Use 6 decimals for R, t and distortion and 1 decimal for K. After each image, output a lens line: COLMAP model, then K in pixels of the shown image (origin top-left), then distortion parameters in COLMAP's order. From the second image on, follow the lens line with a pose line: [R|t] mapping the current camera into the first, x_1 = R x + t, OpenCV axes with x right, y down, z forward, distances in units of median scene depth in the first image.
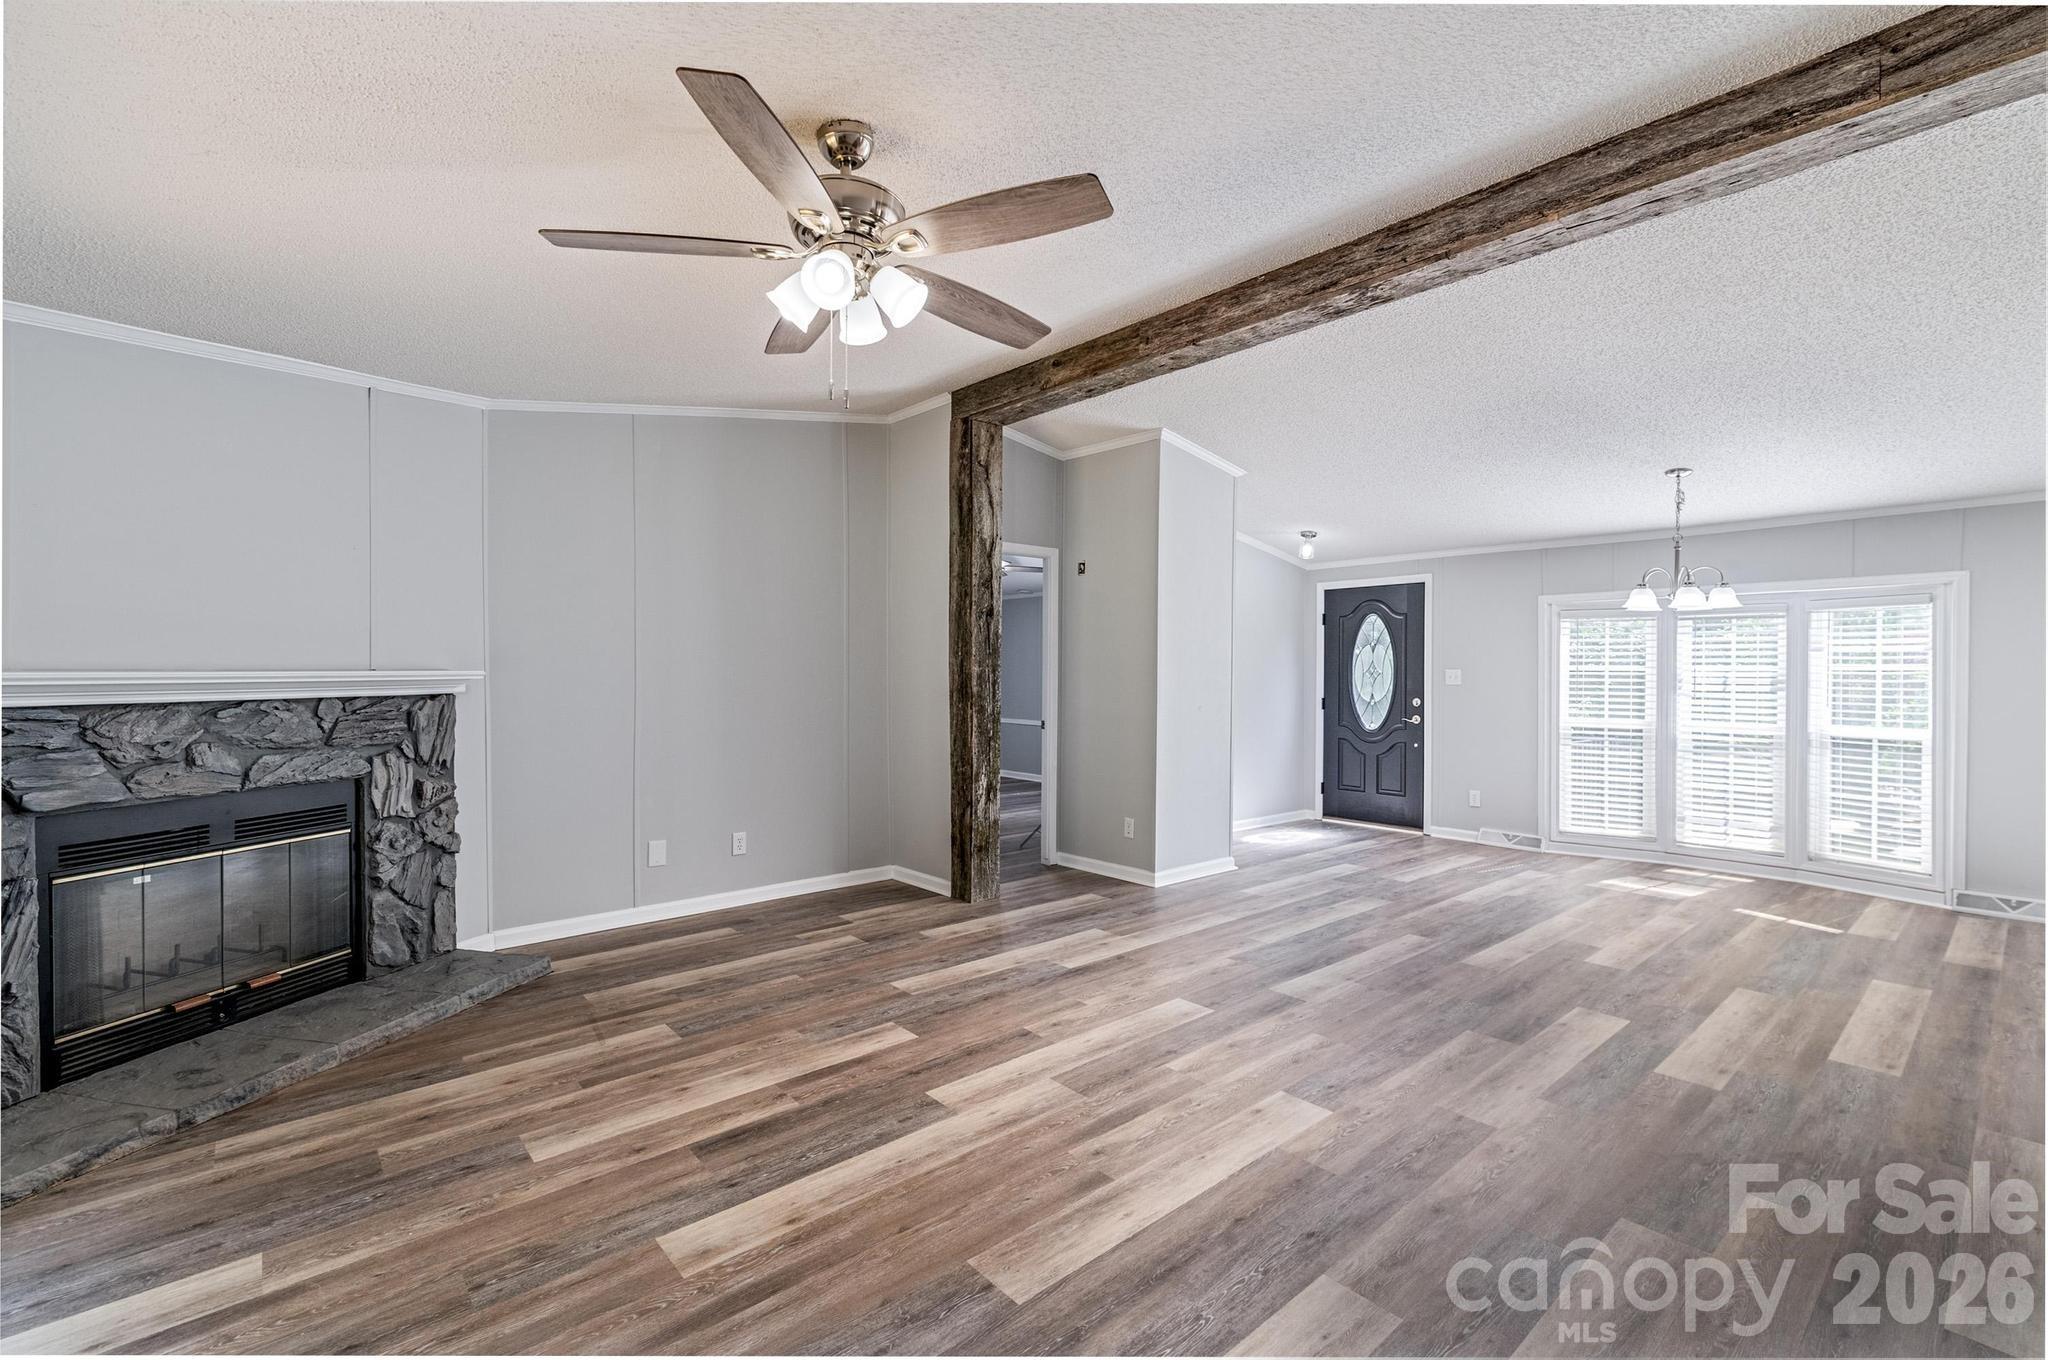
lens RADIAL K [[884.7, 0, 1024.0], [0, 884.7, 680.0], [0, 0, 1]] dist [-0.000005, 0.000166]
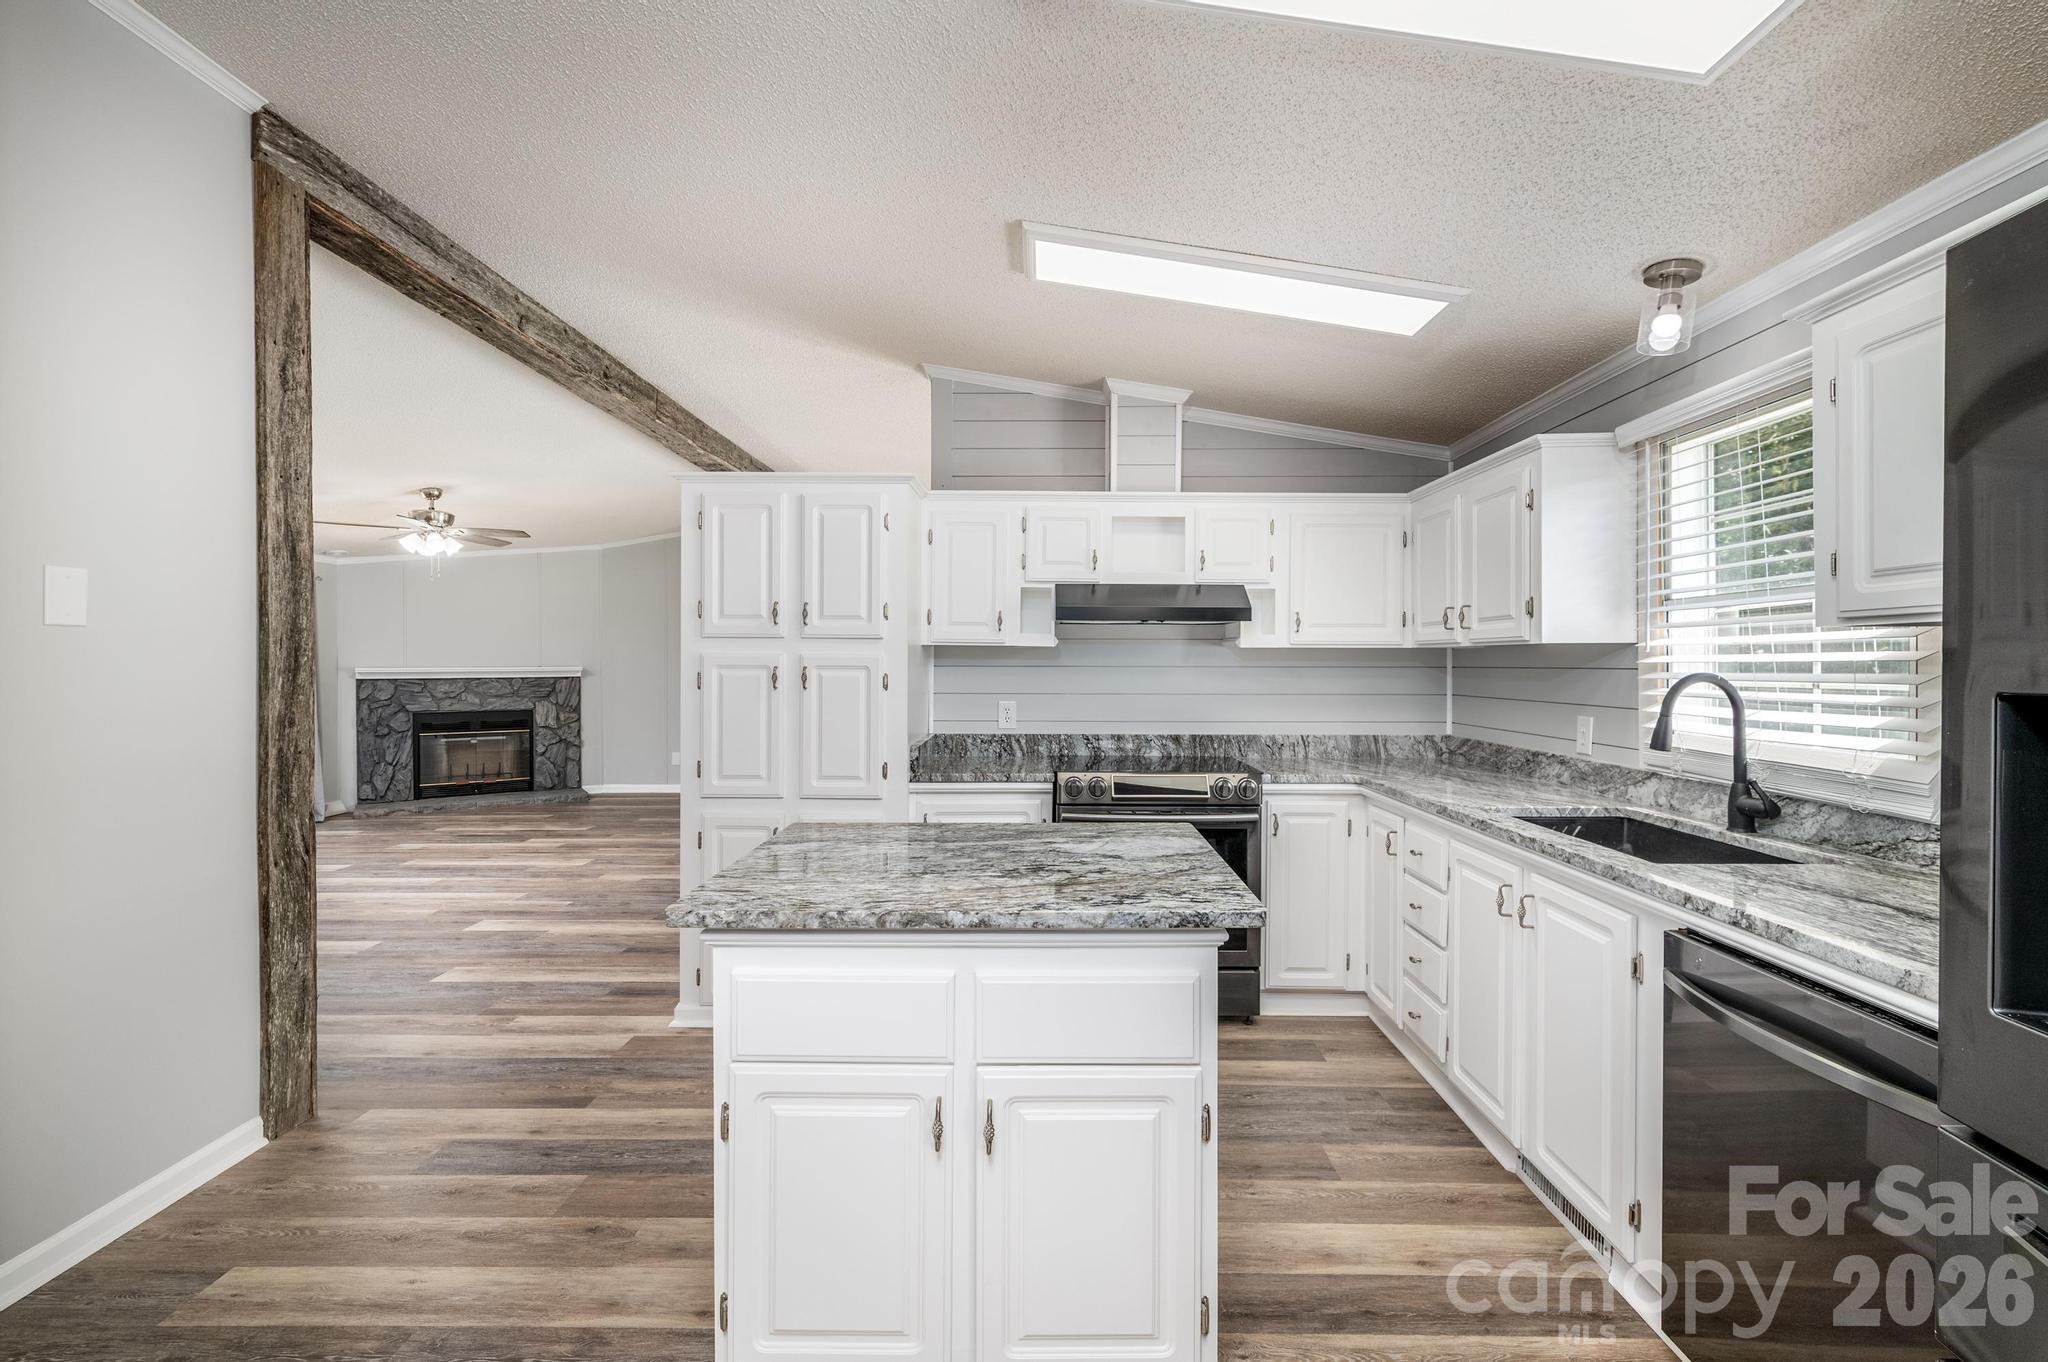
lens RADIAL K [[903.3, 0, 1035.6], [0, 903.3, 667.7], [0, 0, 1]] dist [0.001995, -0.000660]
pose [[0.749565, 0.002136, -0.661928, 2.011743], [-0.004614, 0.999987, -0.001999, -0.009479], [0.661915, 0.004552, 0.749565, 0.028620]]
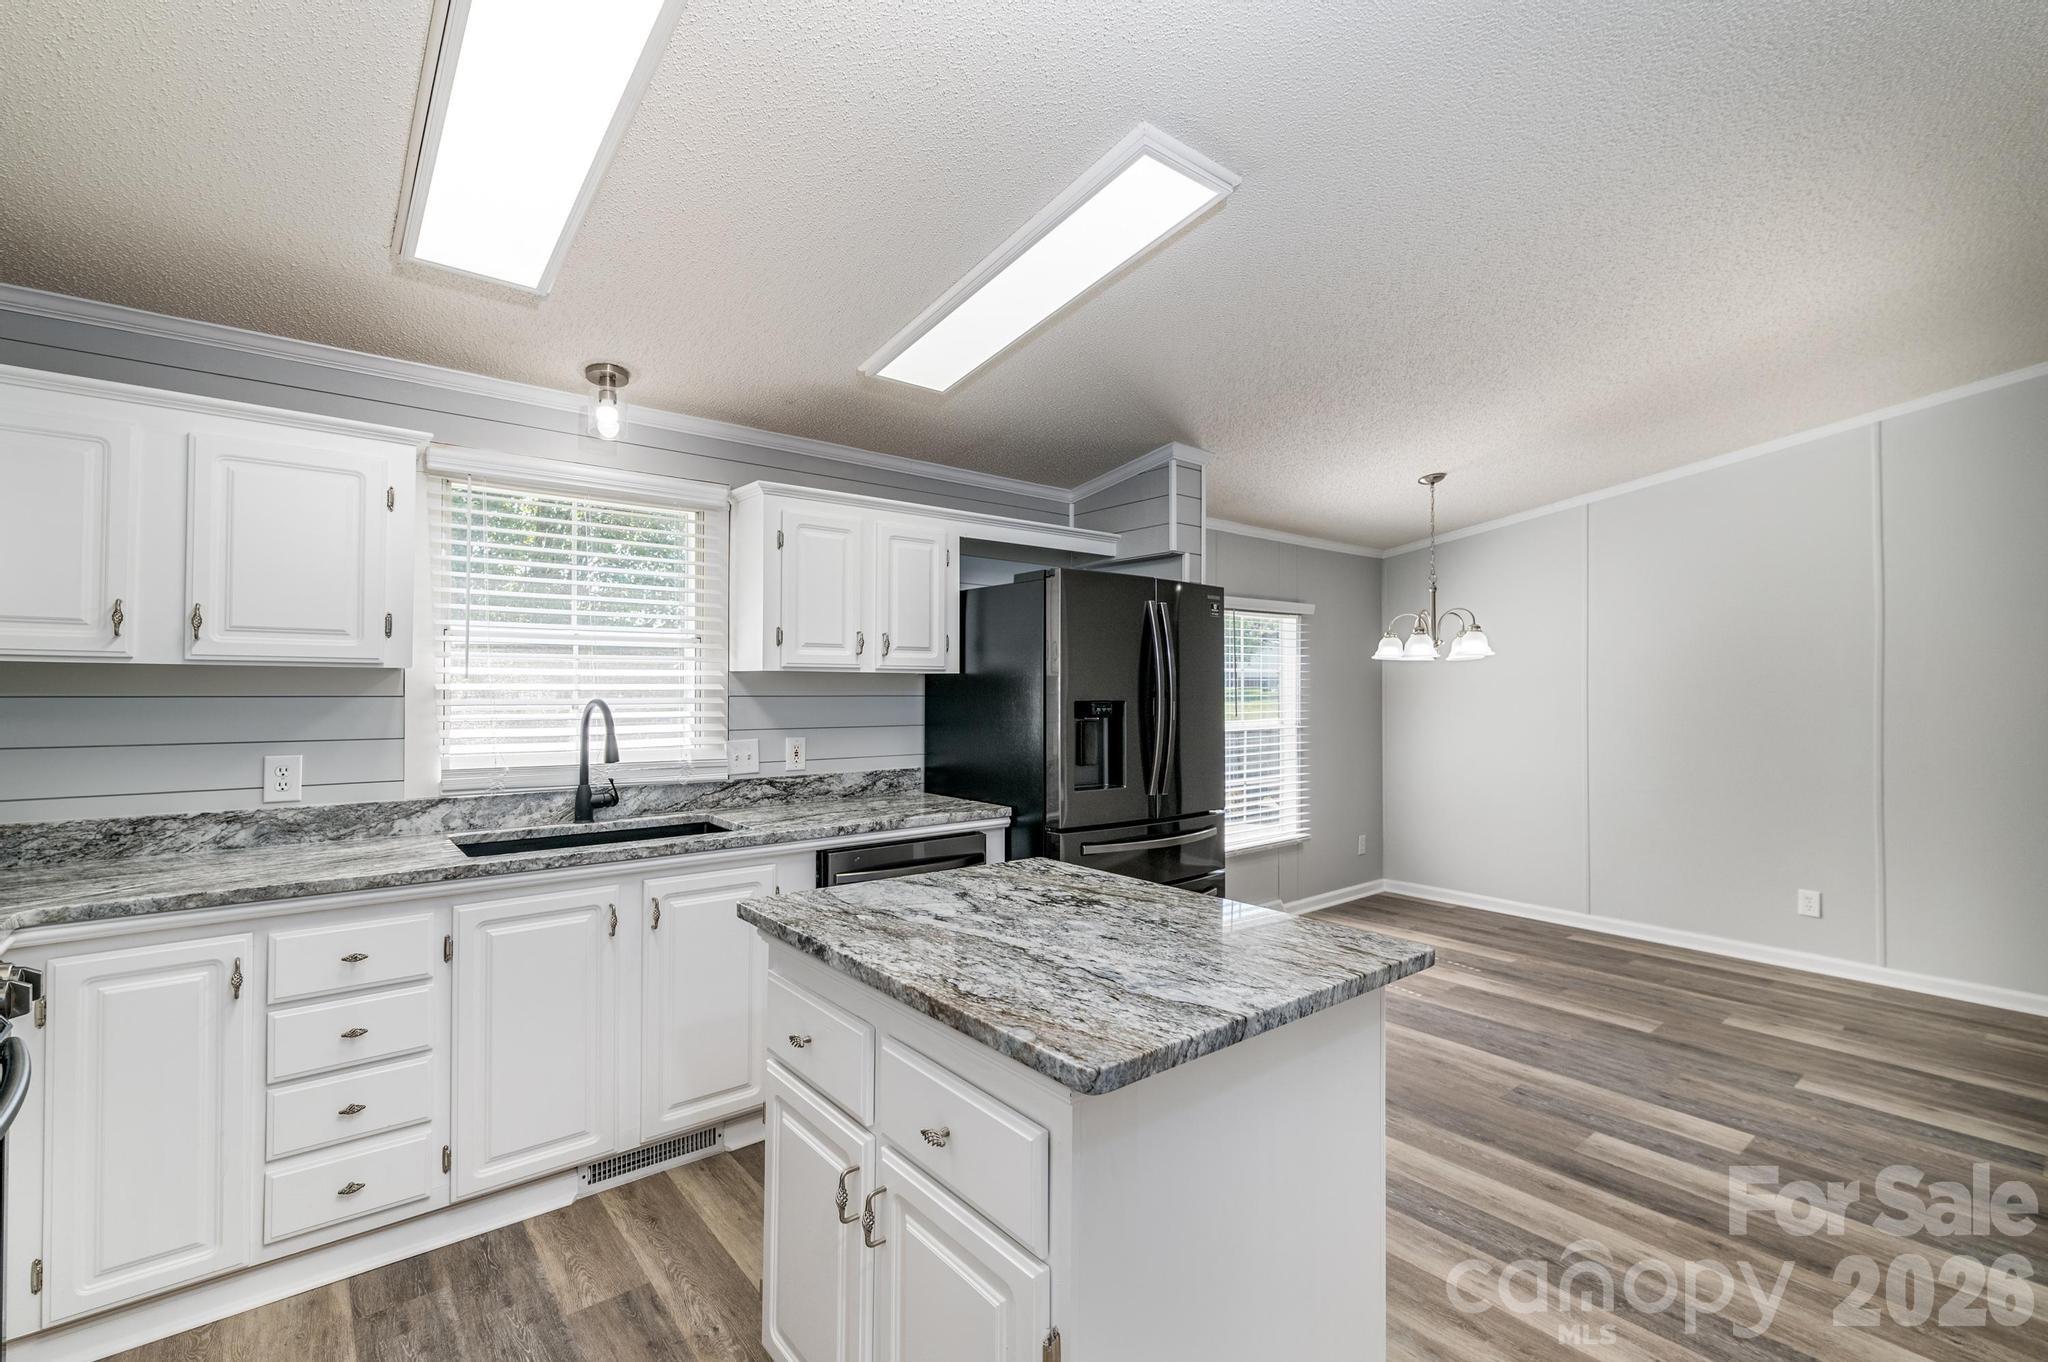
lens RADIAL K [[893.3, 0, 1019.0], [0, 893.3, 680.3], [0, 0, 1]] dist [0.000765, -0.000057]
pose [[0.026472, 0.010104, 0.999598, 1.158824], [0.004495, 0.999938, -0.010227, -0.016010], [-0.999639, 0.004764, 0.026425, 0.426350]]
